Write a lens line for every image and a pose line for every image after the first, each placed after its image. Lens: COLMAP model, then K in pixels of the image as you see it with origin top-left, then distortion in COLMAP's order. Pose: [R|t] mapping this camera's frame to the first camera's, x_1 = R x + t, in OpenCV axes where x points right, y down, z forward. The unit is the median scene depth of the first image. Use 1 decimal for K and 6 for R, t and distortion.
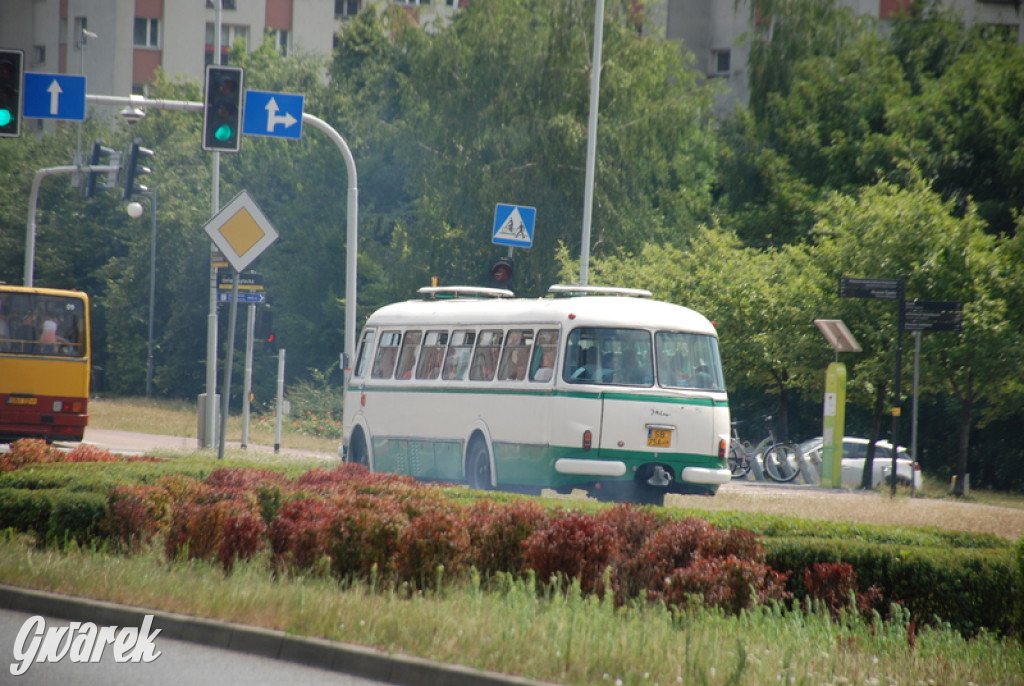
lens RADIAL K [[6330.3, 0, 512.0], [0, 6330.3, 343.0], [0, 0, 1]] dist [3.231512, 19.085474]
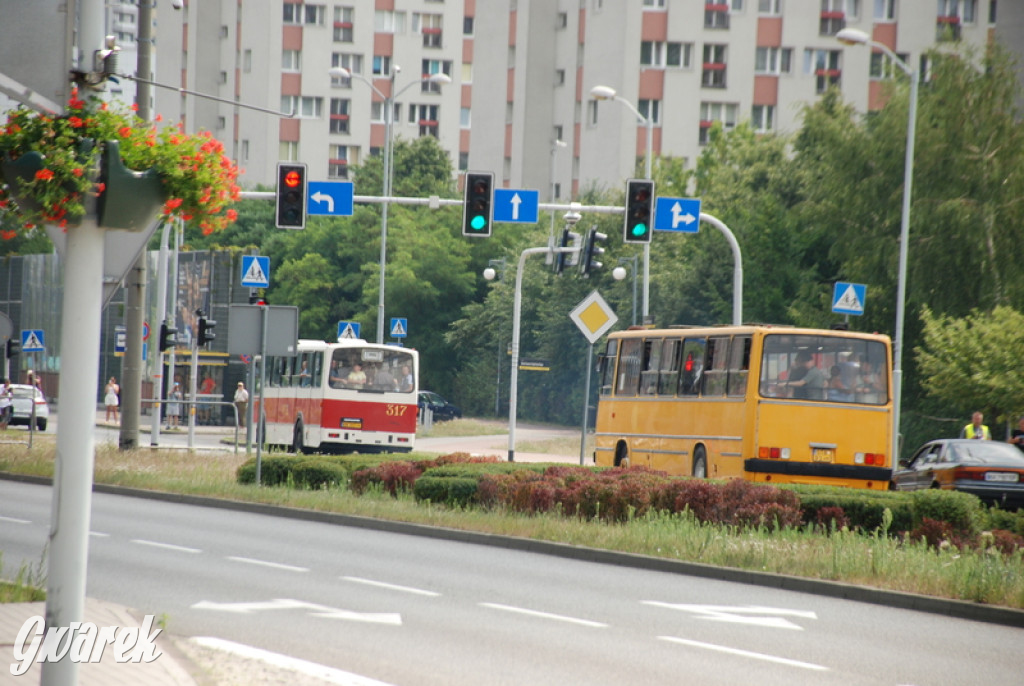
lens RADIAL K [[6619.9, 0, 512.0], [0, 6619.9, 343.0], [0, 0, 1]] dist [3.869327, -14.238725]
pose [[0.996101, -0.006548, -0.087974, 0.049728], [0.006046, 0.999964, -0.005976, -0.001211], [0.088010, 0.005421, 0.996105, -0.376726]]
